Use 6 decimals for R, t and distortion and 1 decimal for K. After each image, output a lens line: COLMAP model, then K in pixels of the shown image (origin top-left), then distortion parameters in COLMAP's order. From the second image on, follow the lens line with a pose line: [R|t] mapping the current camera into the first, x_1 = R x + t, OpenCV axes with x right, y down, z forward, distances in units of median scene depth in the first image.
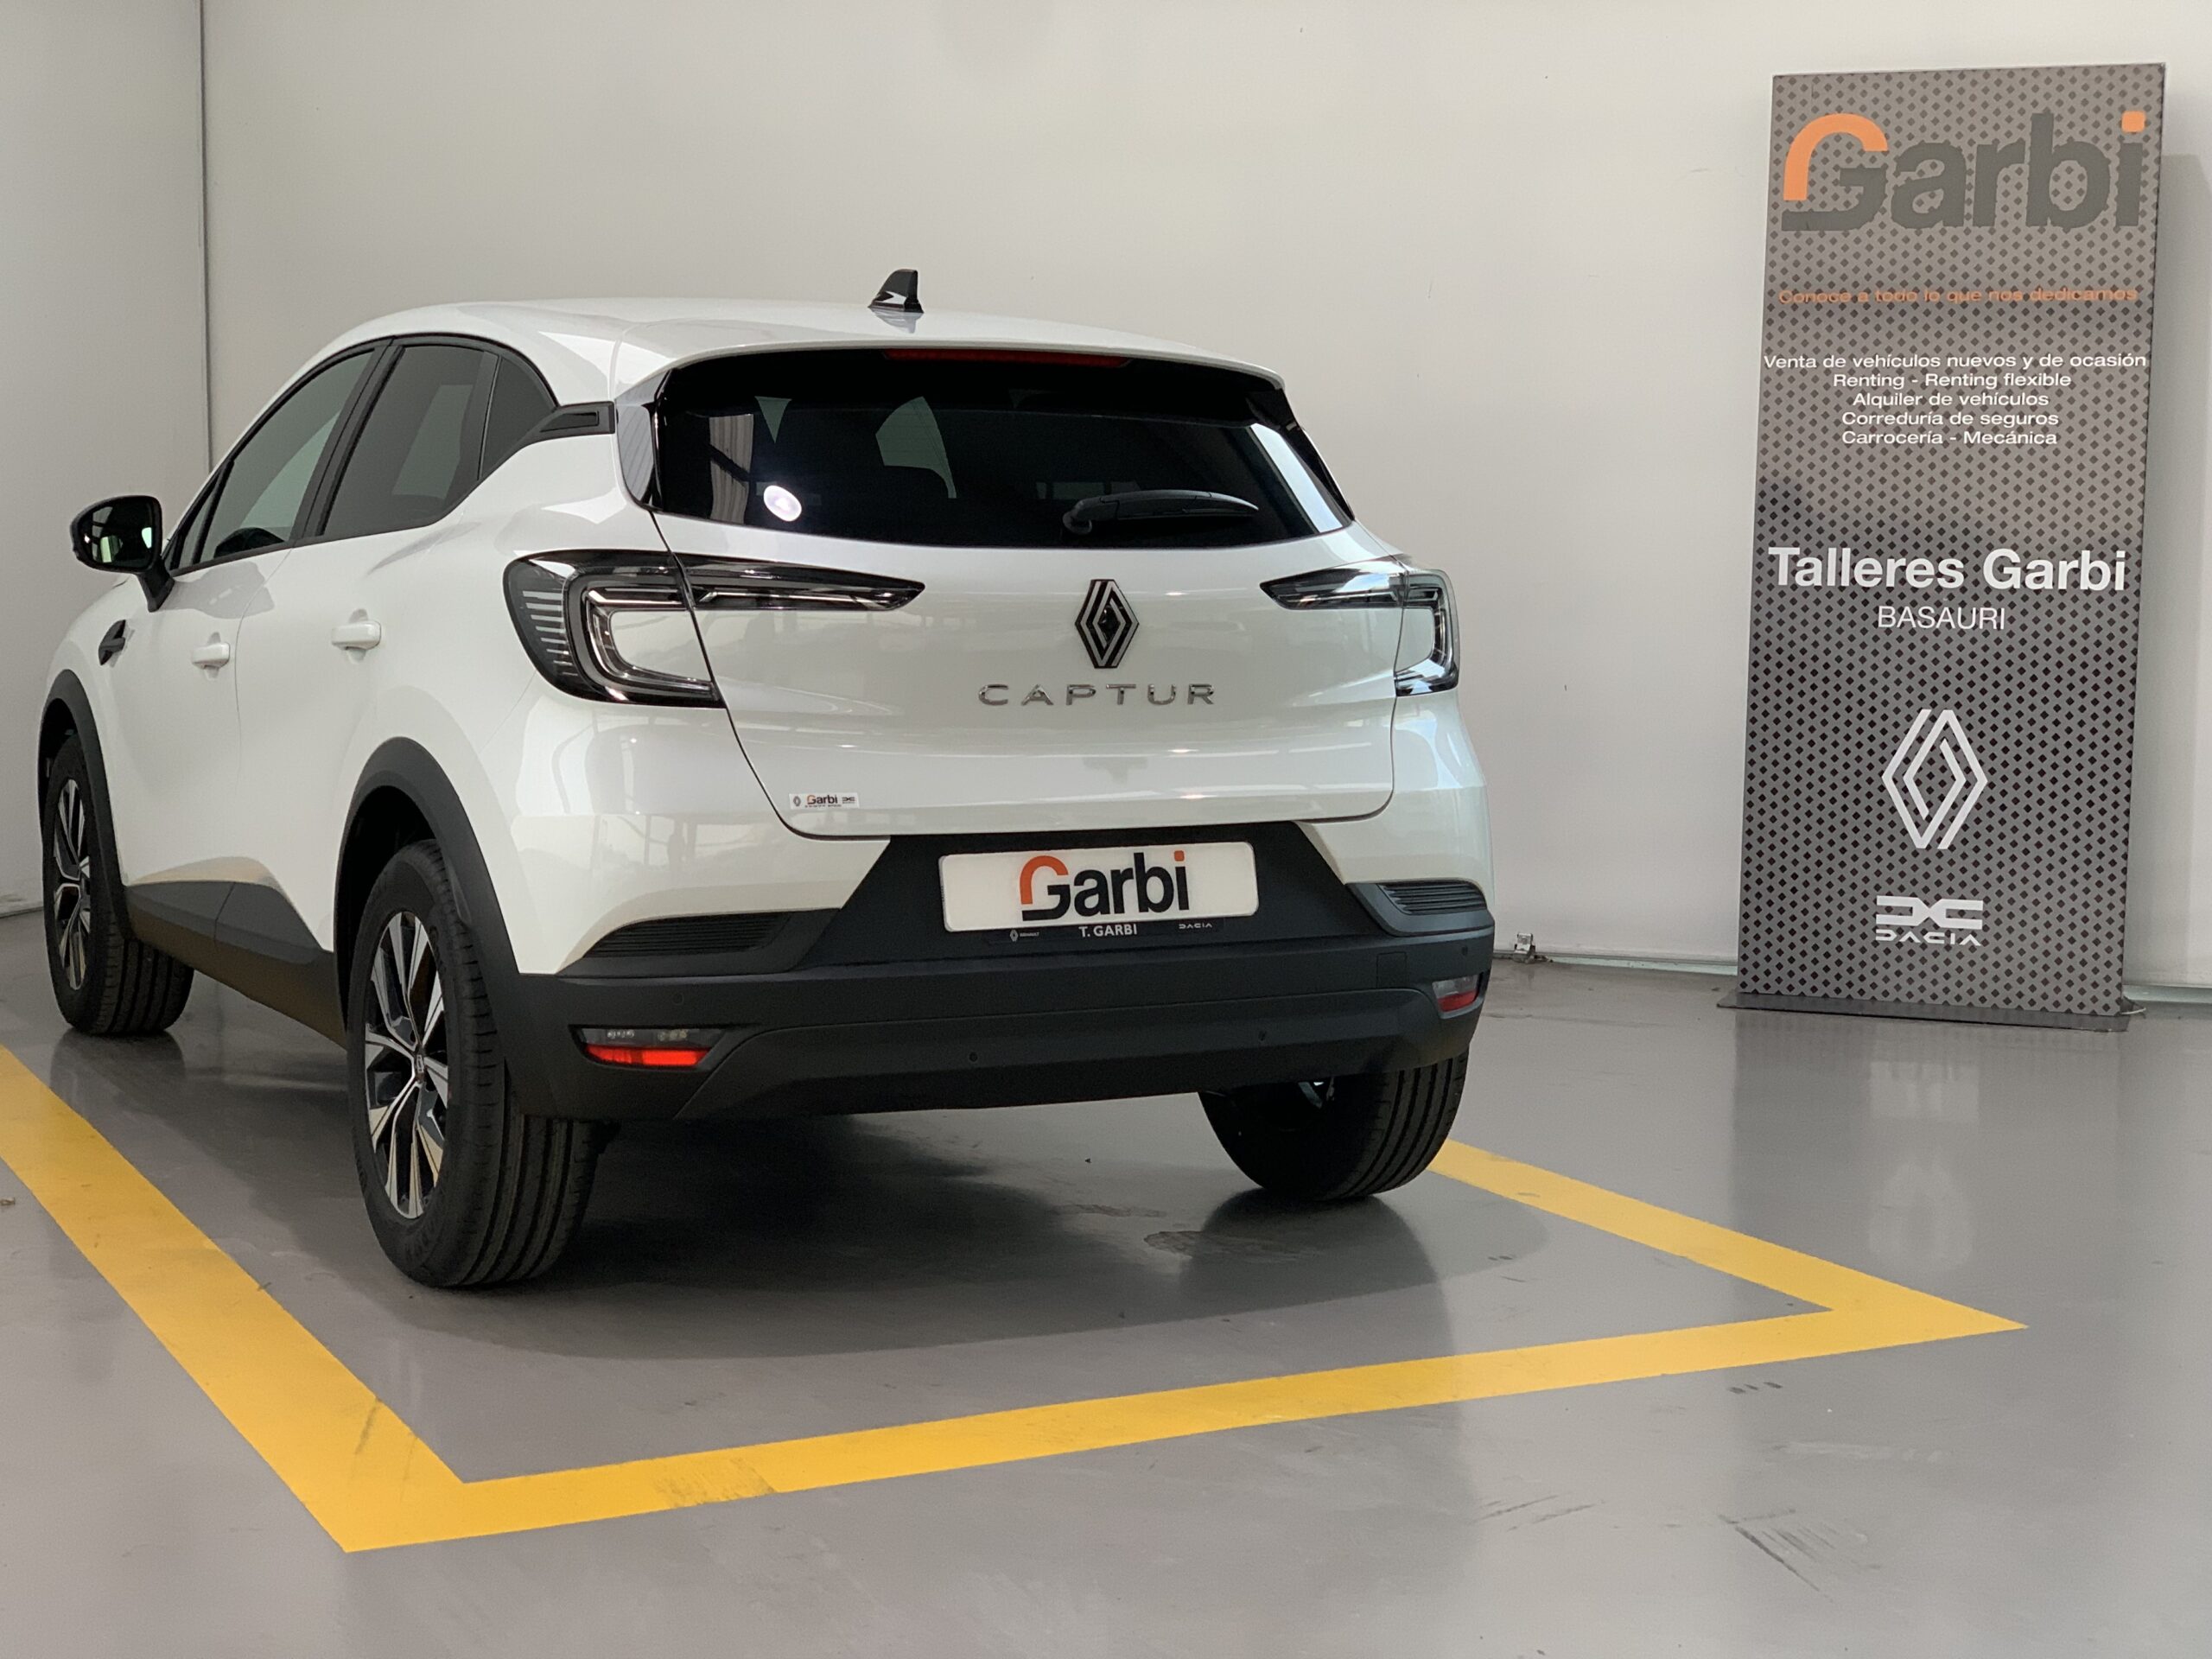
lens RADIAL K [[3261.7, 0, 1118.6], [0, 3261.7, 828.8], [0, 0, 1]] dist [0.008550, 0.000000]
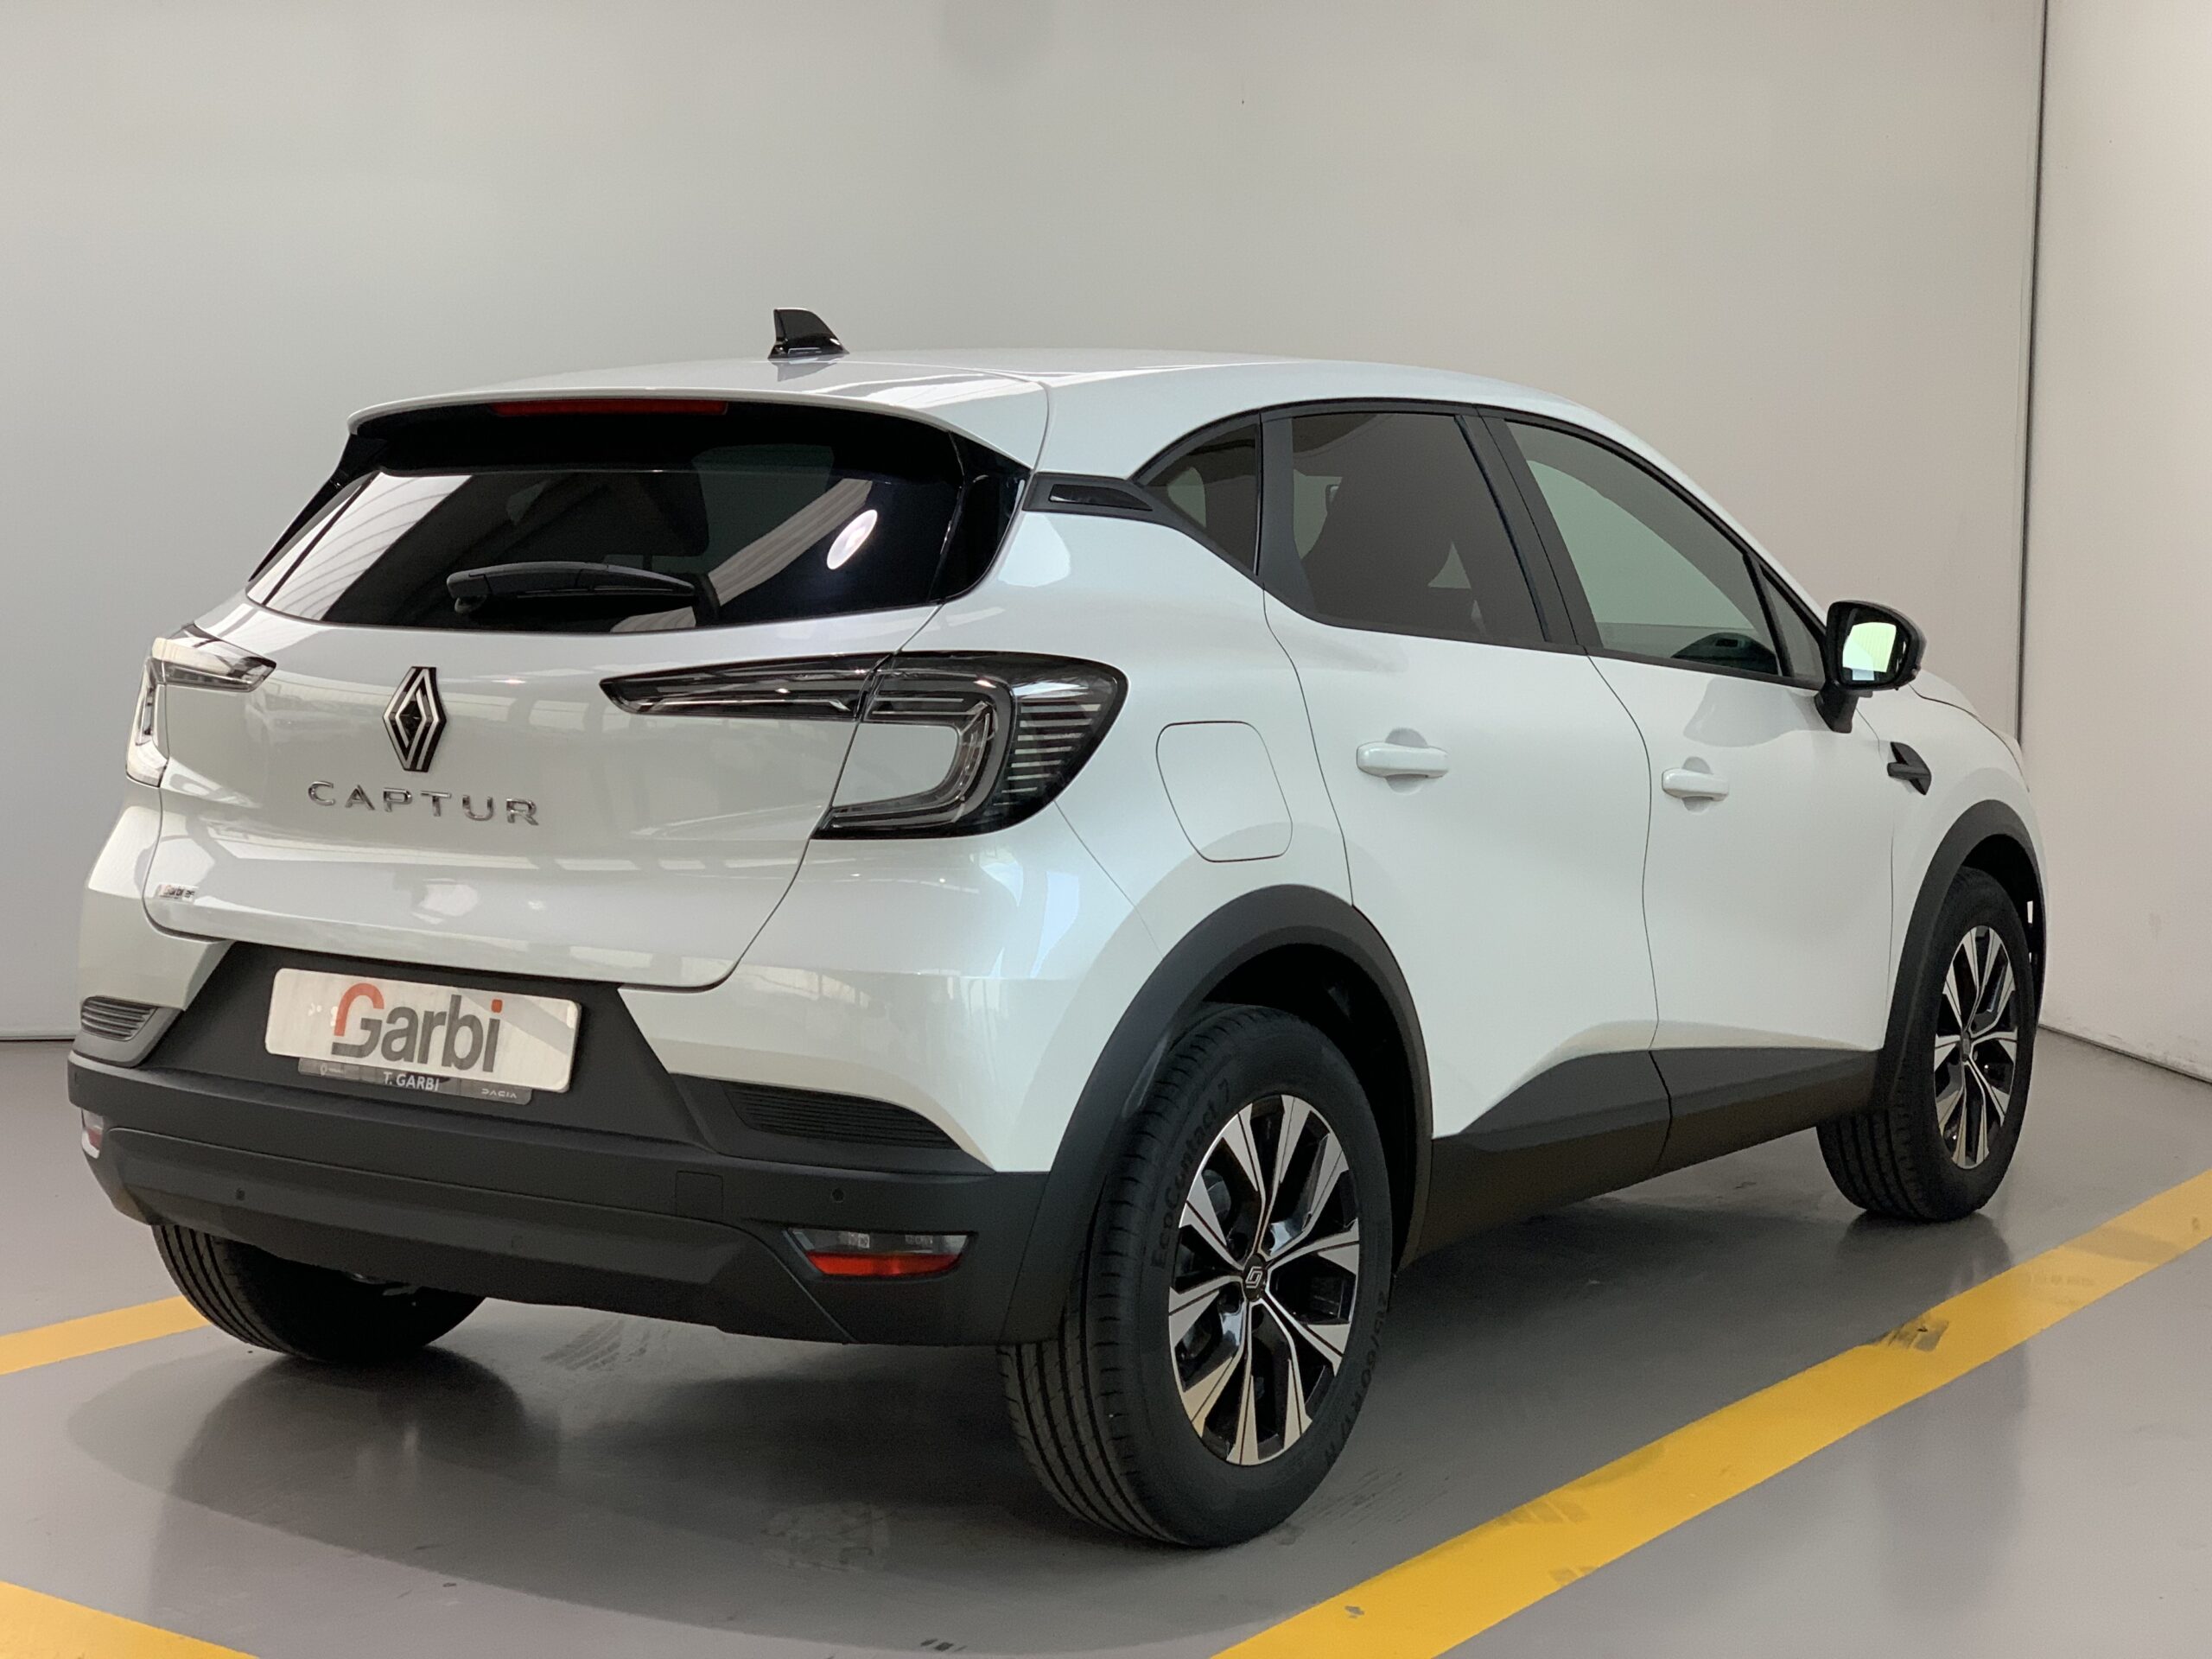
lens RADIAL K [[3261.7, 0, 1102.7], [0, 3261.7, 833.0], [0, 0, 1]] dist [0.008550, 0.000000]
pose [[0.481405, 0.056151, -0.874698, 0.821250], [-0.104651, 0.994489, 0.006245, -0.057009], [0.870228, 0.088532, 0.484628, 0.743344]]
